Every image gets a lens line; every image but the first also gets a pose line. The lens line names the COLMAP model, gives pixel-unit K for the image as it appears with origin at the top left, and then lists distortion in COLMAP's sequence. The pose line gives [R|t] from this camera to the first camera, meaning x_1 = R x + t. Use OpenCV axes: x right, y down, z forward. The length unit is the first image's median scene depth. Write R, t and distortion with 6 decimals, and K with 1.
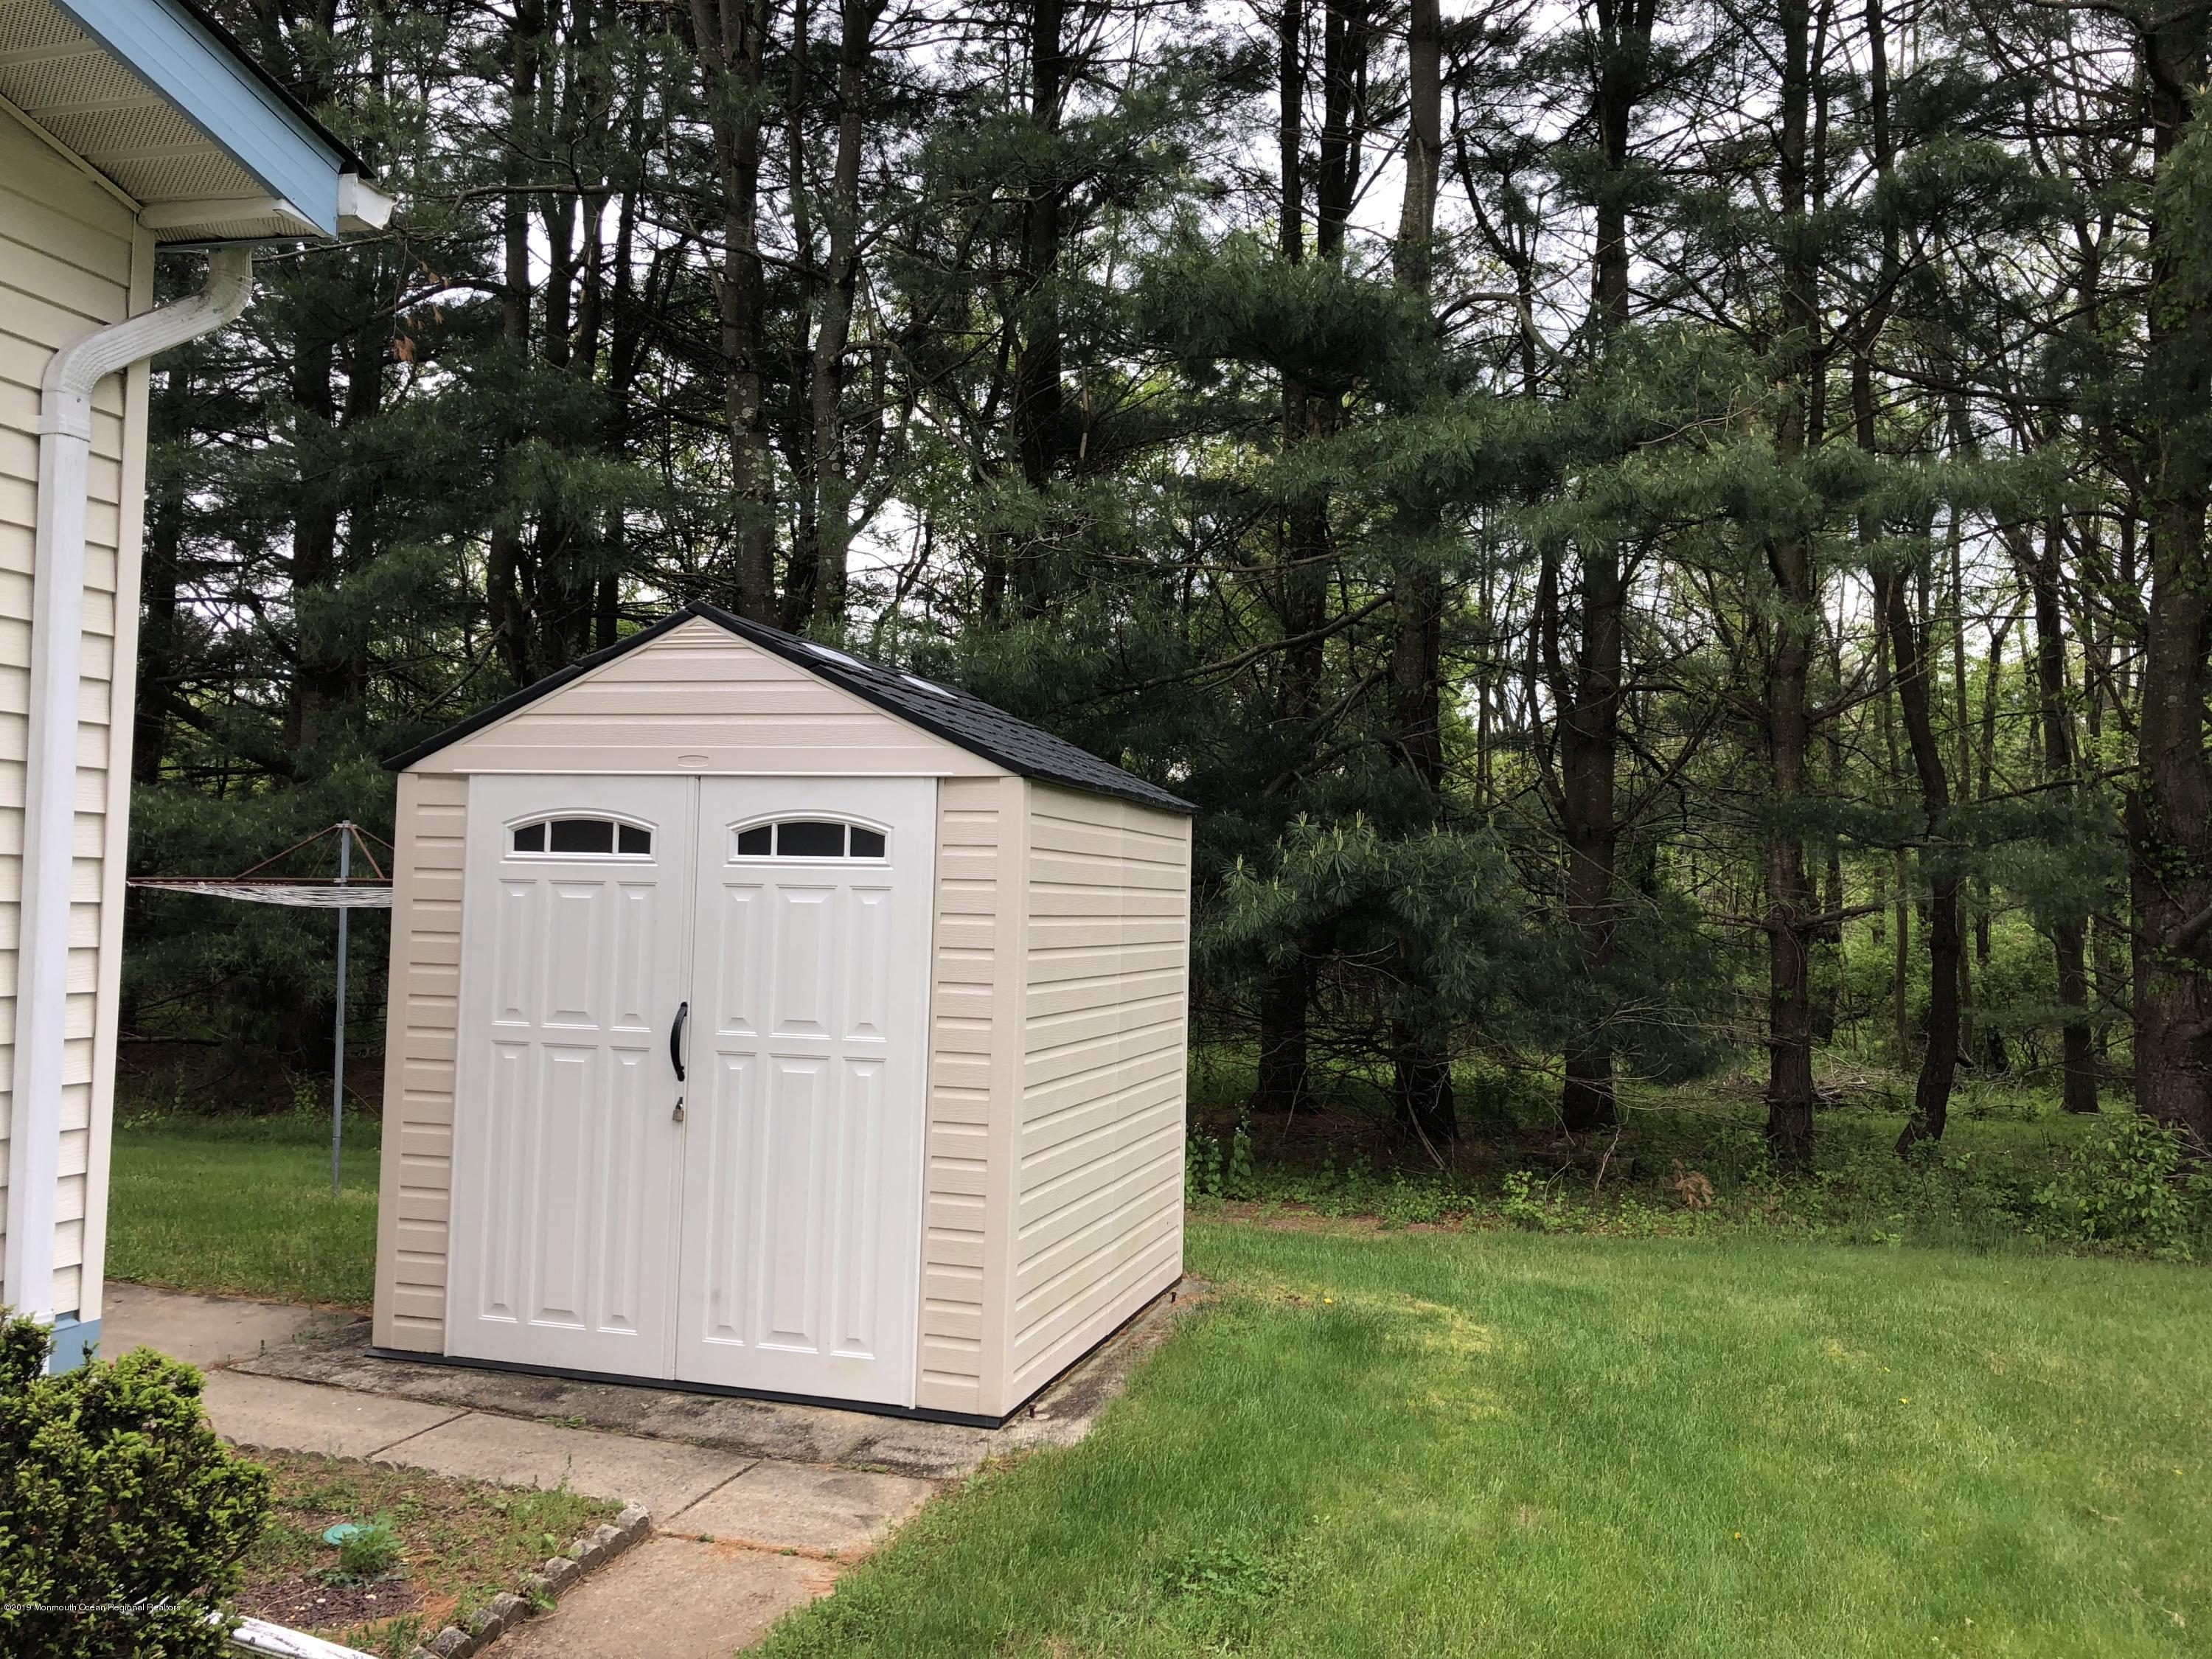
lens RADIAL K [[1832.0, 0, 1105.4], [0, 1832.0, 828.1], [0, 0, 1]] dist [0.033599, 0.005734]
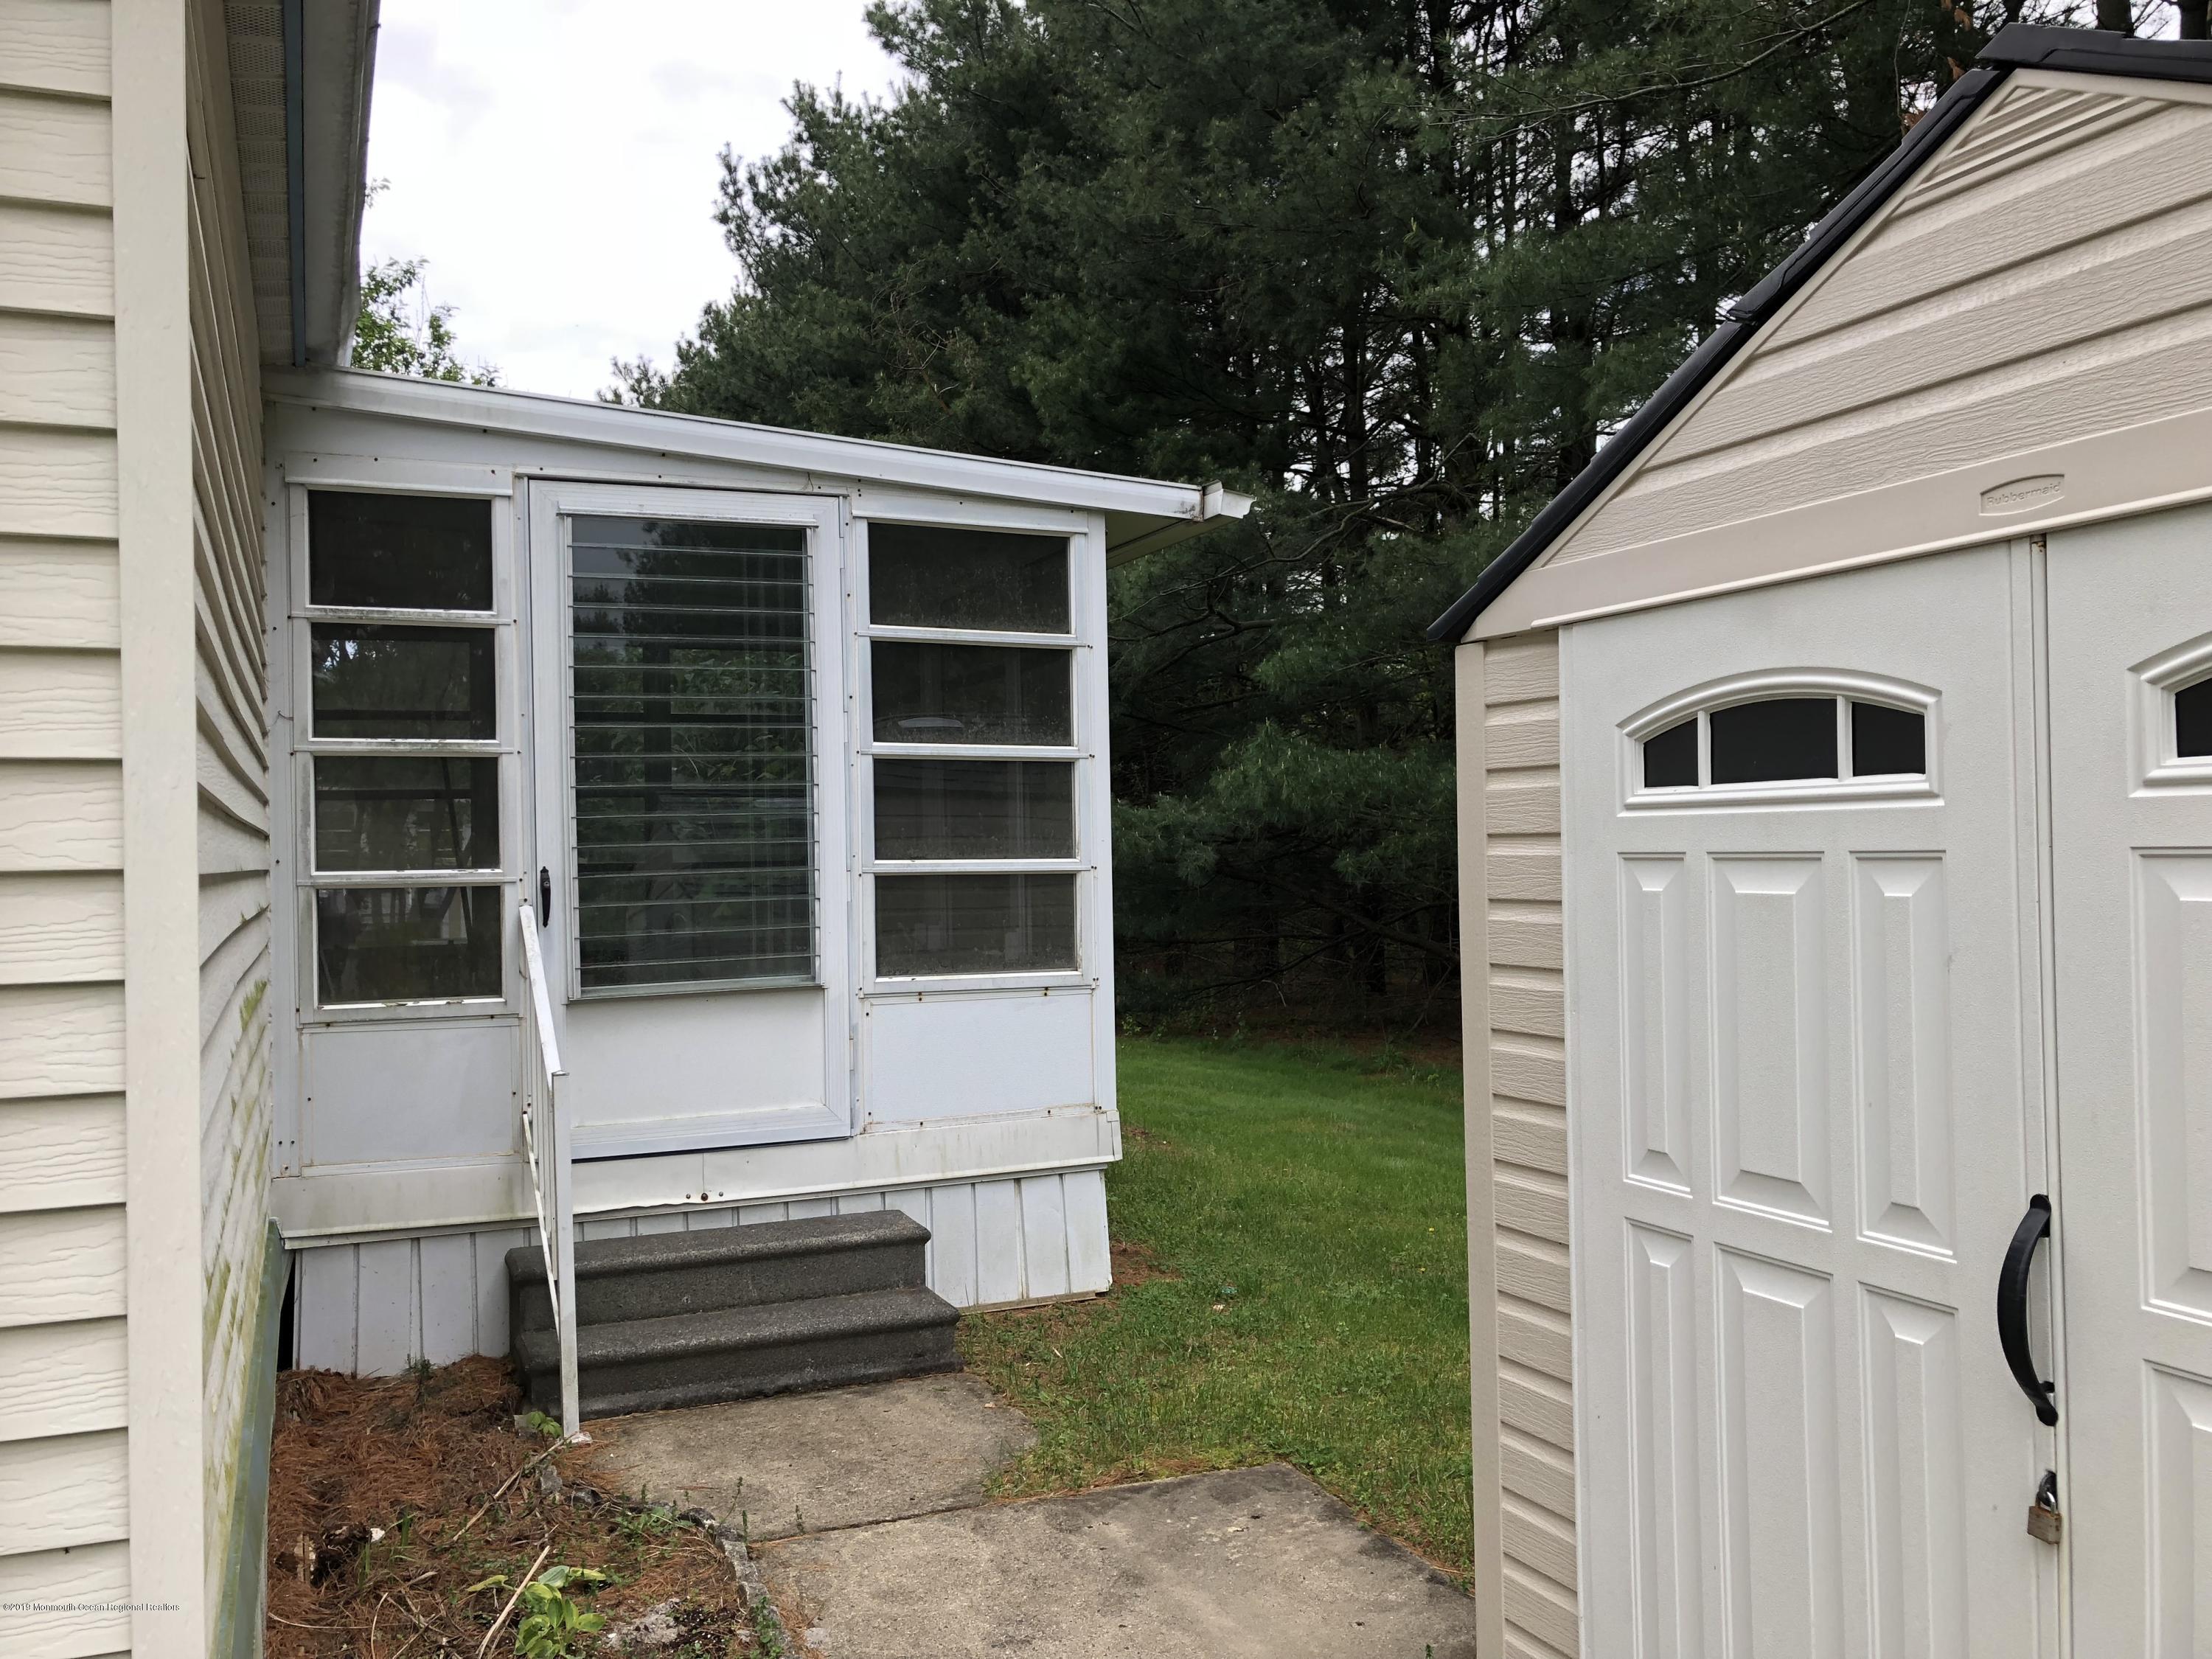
lens RADIAL K [[1832.0, 0, 1100.2], [0, 1832.0, 824.4], [0, 0, 1]] dist [0.033599, 0.005734]
pose [[0.633821, -0.047700, -0.772008, -0.068108], [0.068518, 0.997635, -0.005387, 0.014934], [0.770439, -0.049482, 0.635590, 0.632934]]
